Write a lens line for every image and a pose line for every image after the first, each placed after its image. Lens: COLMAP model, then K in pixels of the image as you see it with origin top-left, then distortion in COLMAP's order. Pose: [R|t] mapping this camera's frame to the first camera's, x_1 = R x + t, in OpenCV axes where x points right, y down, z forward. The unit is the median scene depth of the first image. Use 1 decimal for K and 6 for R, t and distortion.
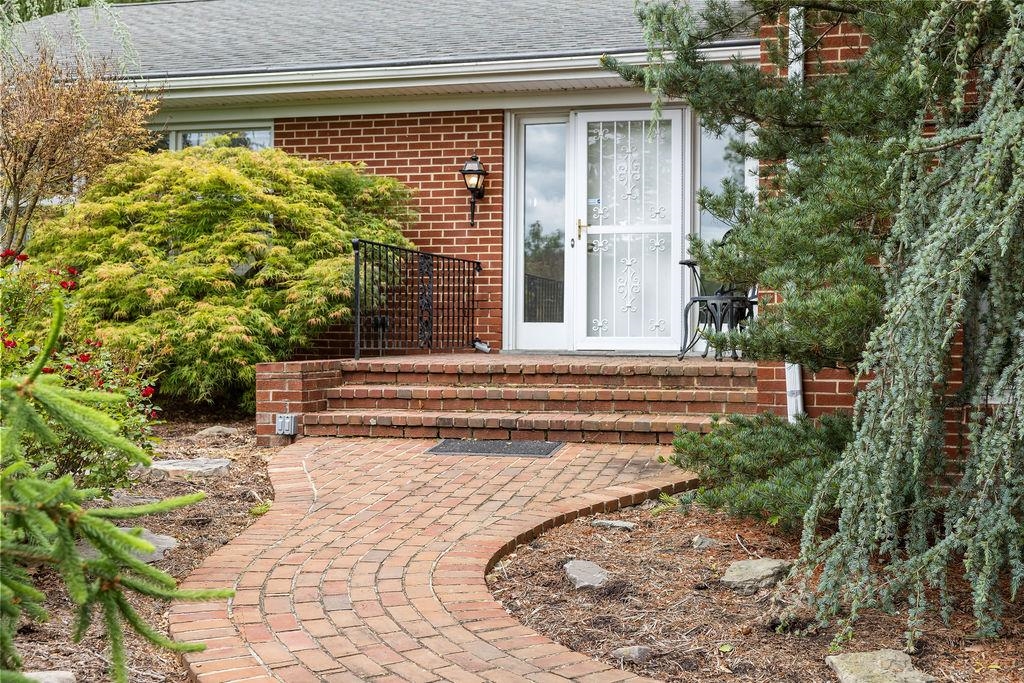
lens RADIAL K [[1313.5, 0, 506.9], [0, 1313.5, 340.1], [0, 0, 1]] dist [0.041115, 0.000000]
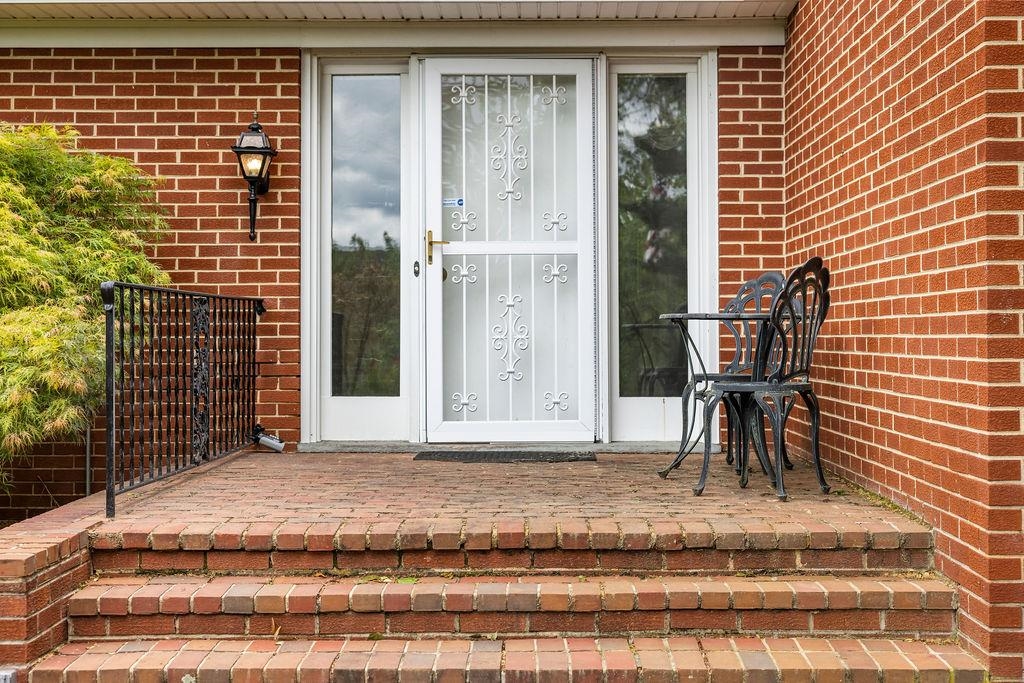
lens RADIAL K [[1487.1, 0, 505.4], [0, 1487.1, 308.6], [0, 0, 1]] dist [0.002397, 0.000000]
pose [[0.965505, -0.004170, 0.260350, -0.102249], [0.008191, 0.999863, -0.014362, -0.049873], [-0.260254, 0.015999, 0.965408, 0.351353]]
